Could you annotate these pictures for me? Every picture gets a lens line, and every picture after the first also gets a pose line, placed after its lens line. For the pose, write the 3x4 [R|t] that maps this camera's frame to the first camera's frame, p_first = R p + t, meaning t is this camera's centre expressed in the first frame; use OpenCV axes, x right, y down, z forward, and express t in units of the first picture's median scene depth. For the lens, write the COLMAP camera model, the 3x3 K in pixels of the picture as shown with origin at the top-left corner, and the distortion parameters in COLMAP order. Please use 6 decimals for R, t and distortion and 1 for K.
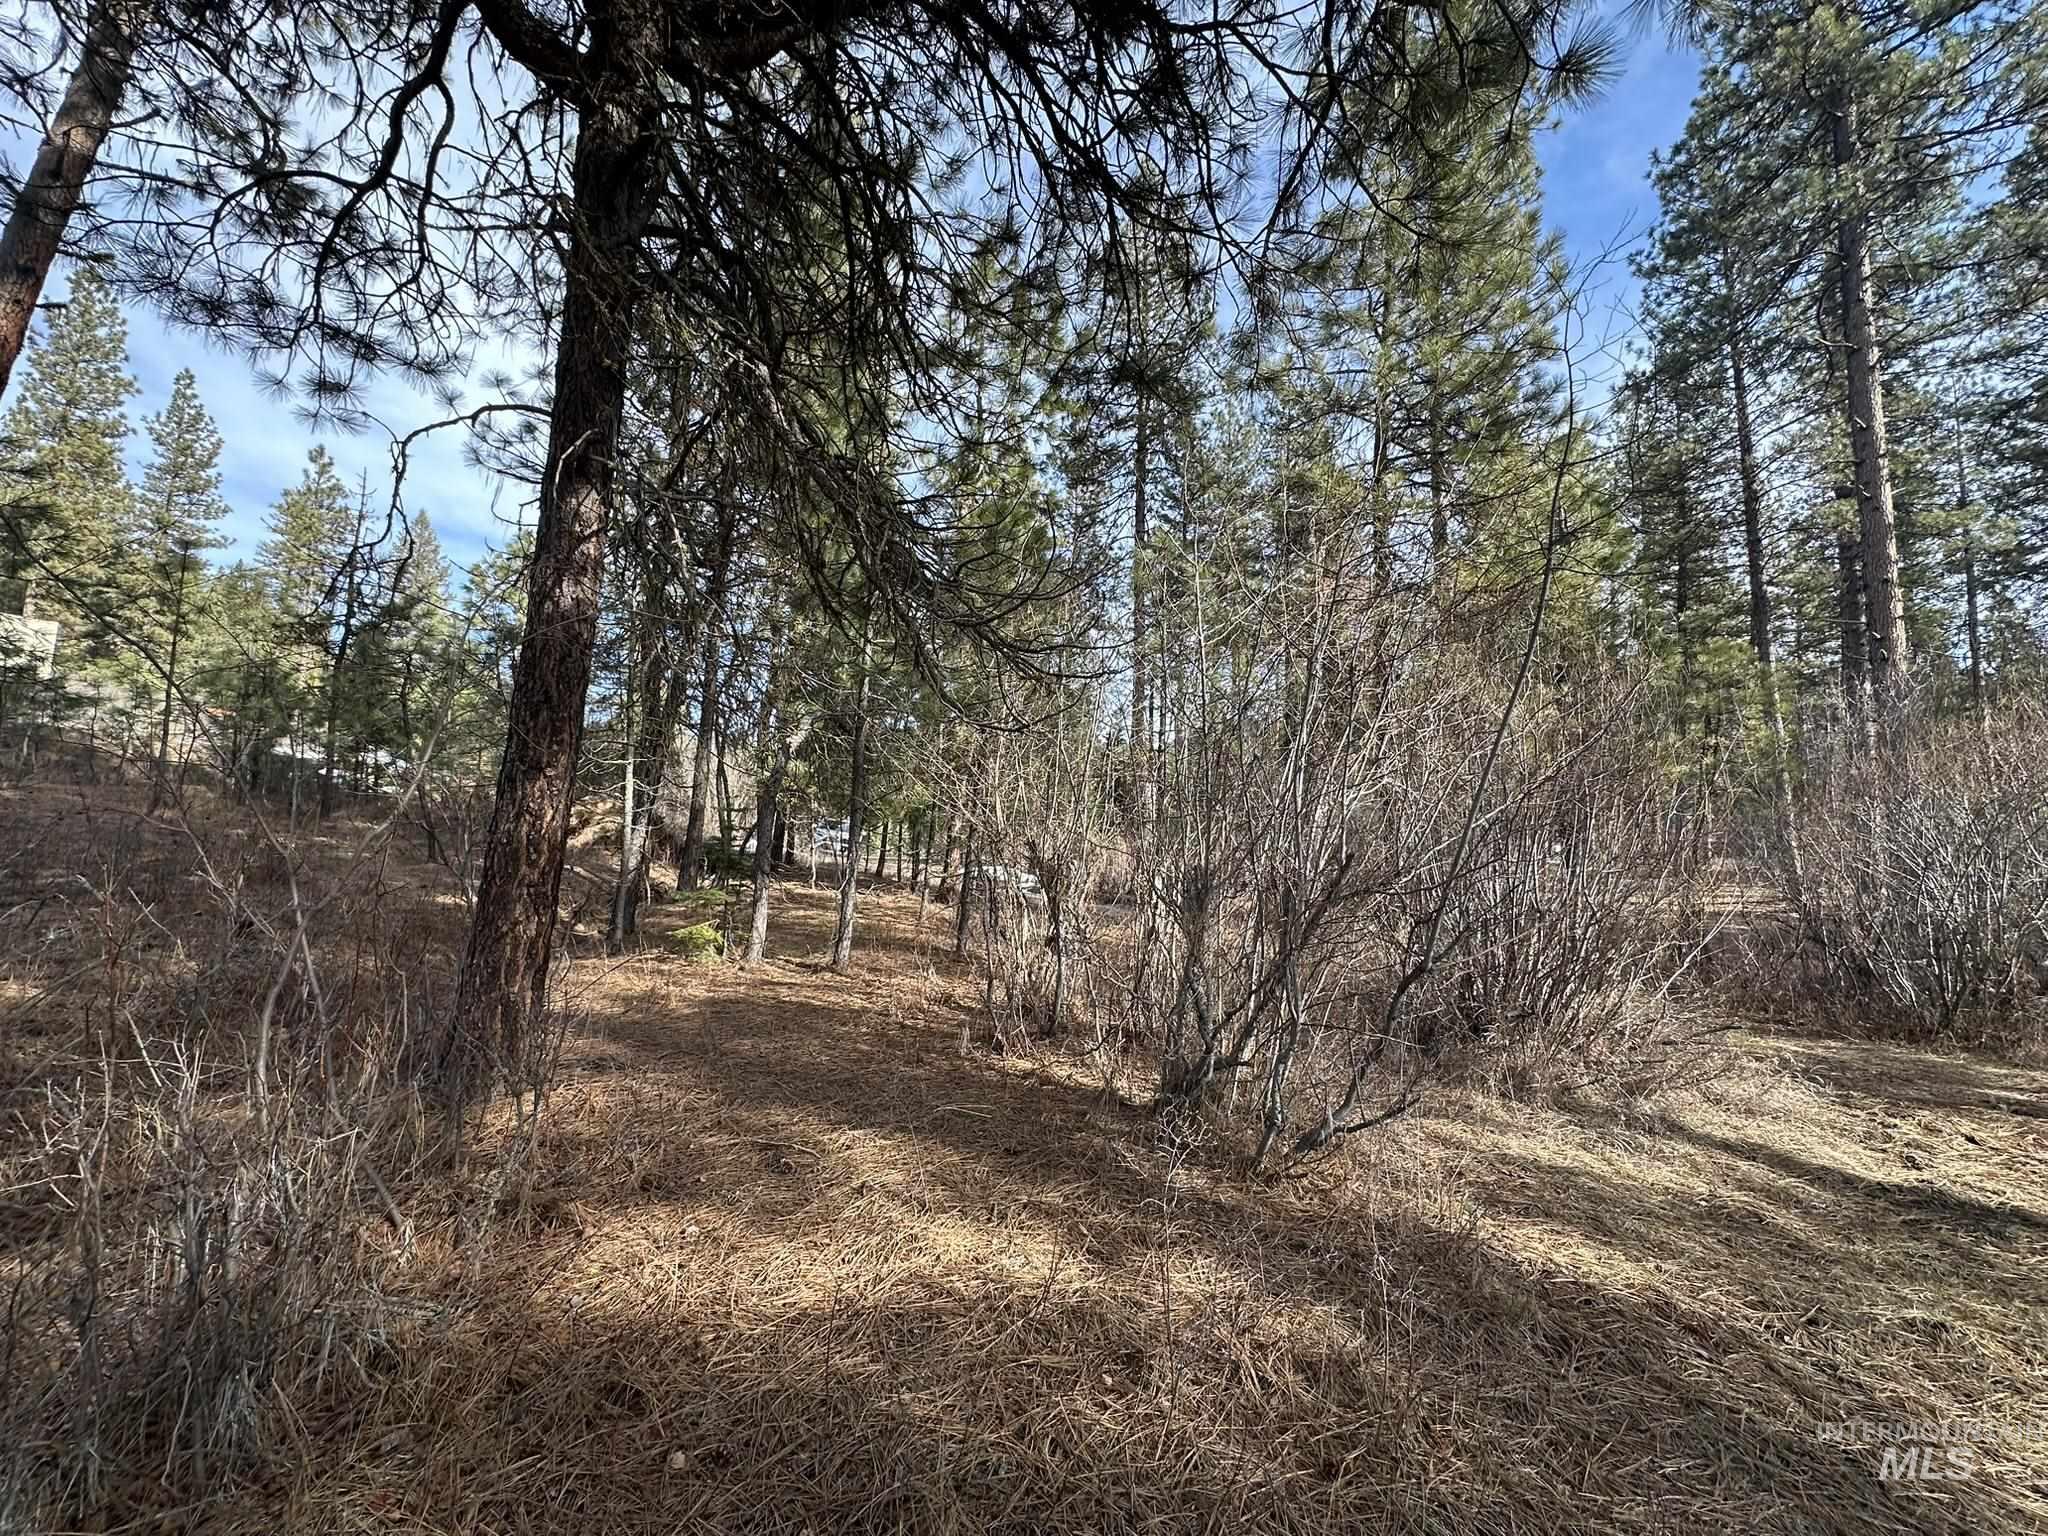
lens RADIAL K [[821.9, 0, 1025.4], [0, 821.9, 757.9], [0, 0, 1]] dist [-0.002777, 0.000173]
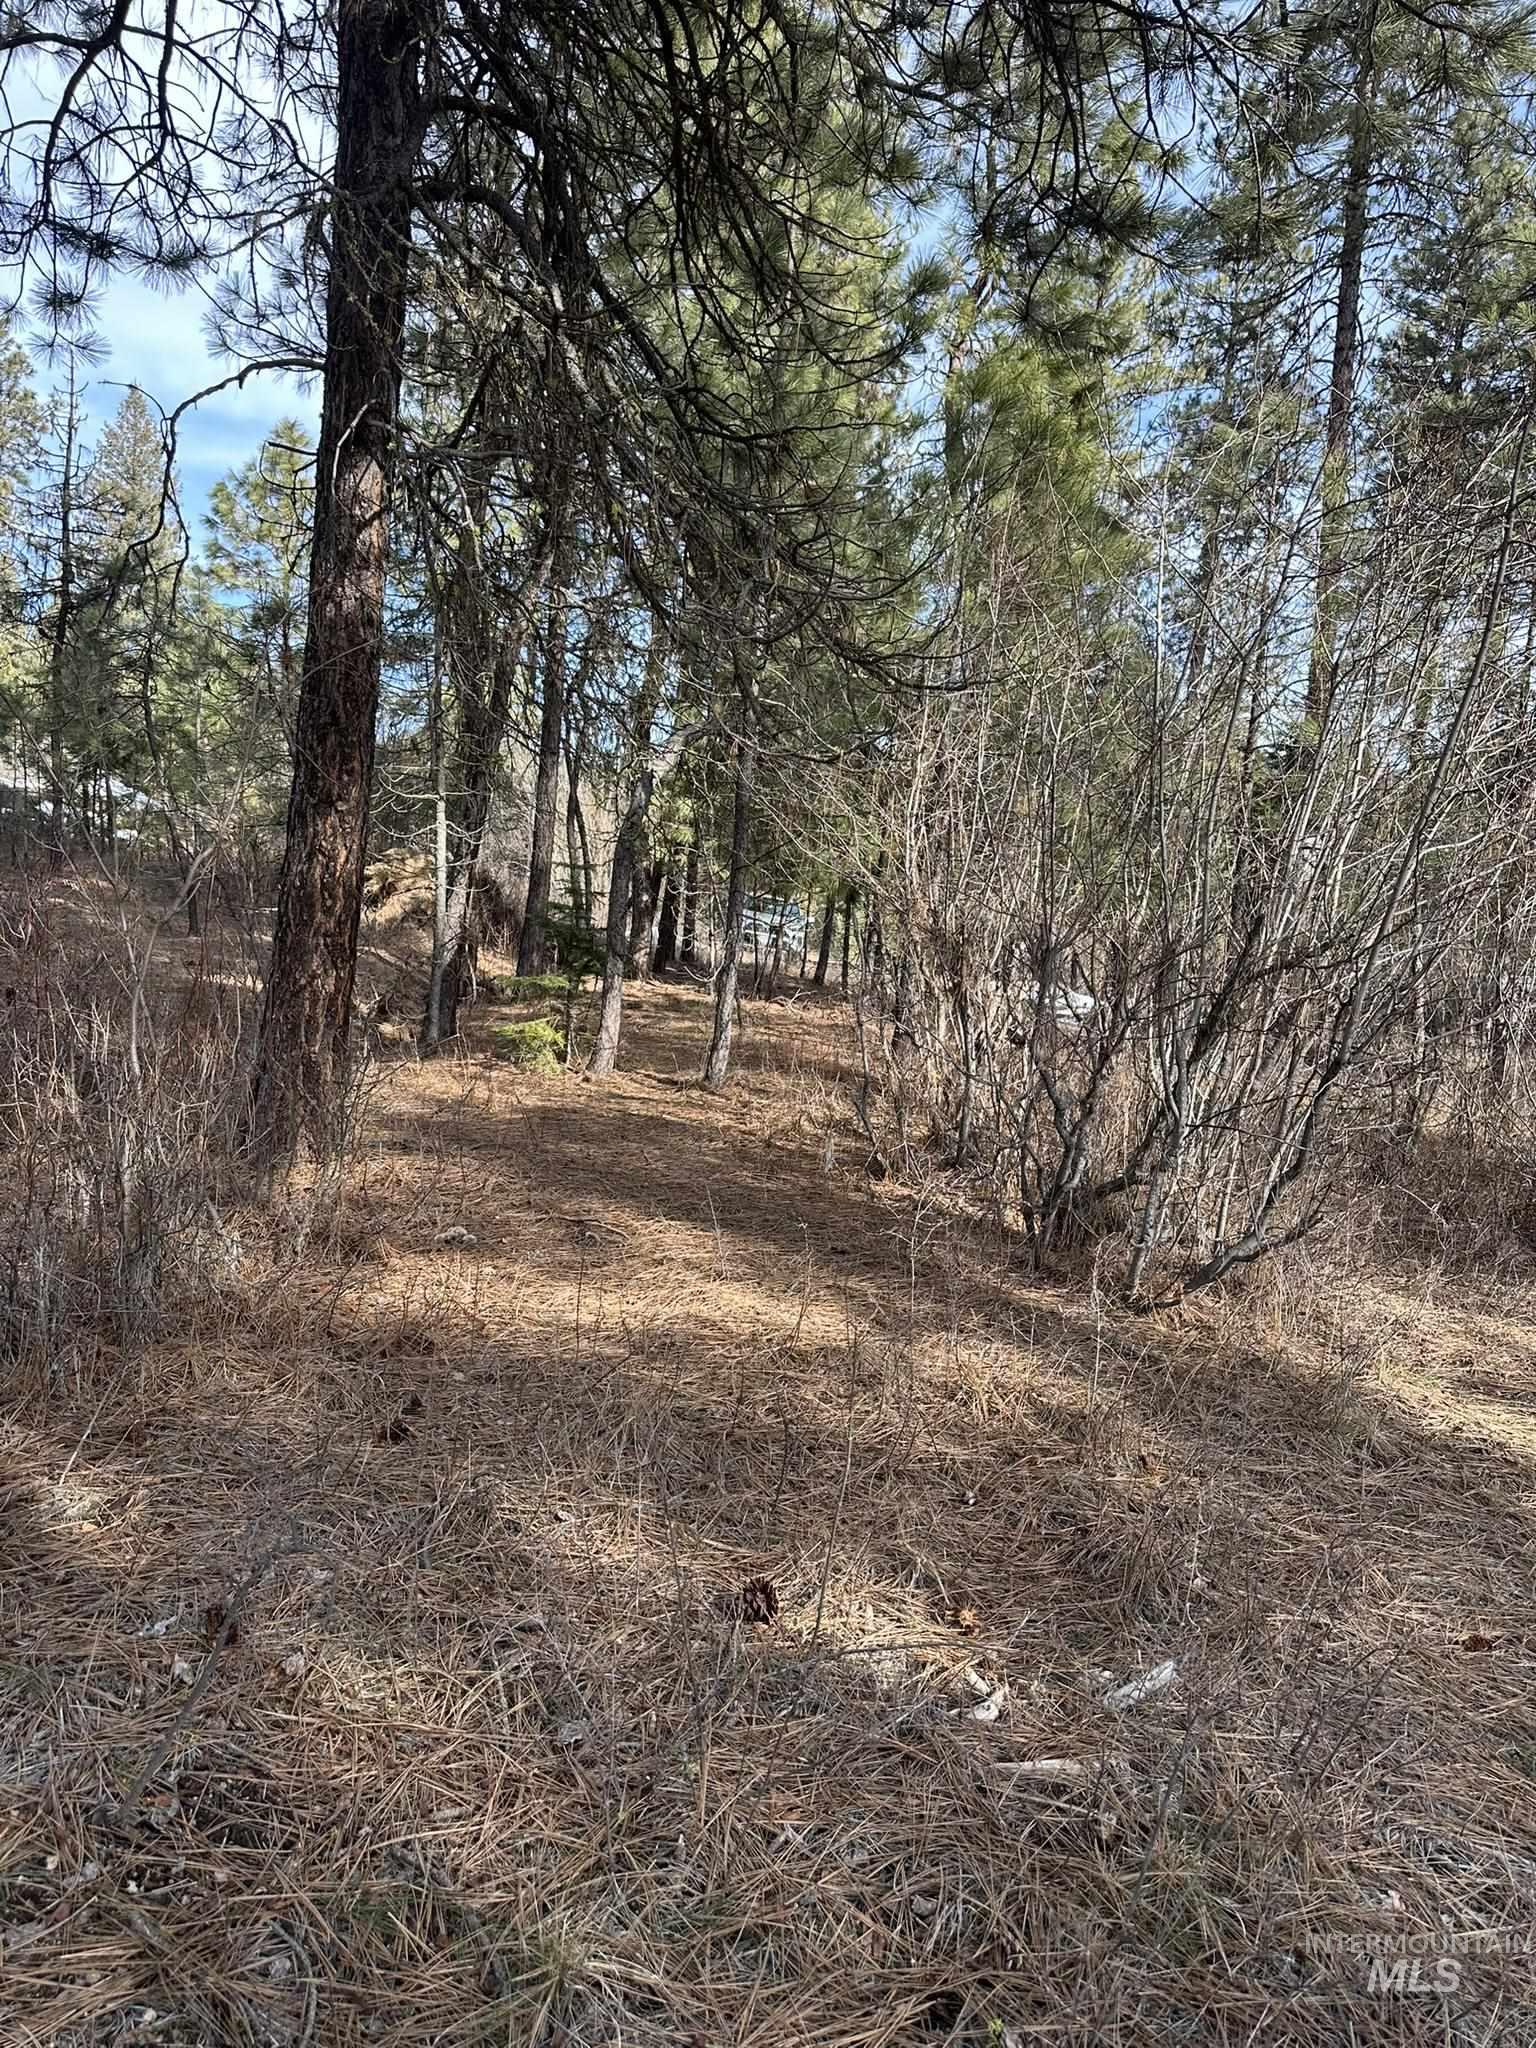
lens RADIAL K [[1529.2, 0, 768.0], [0, 1529.2, 1024.0], [0, 0, 1]] dist [0.123954, -0.201463]
pose [[0.967364, 0.040789, -0.250087, 0.152113], [-0.003286, 0.988895, 0.148577, 0.000358], [0.253370, -0.142906, 0.956756, -0.265754]]
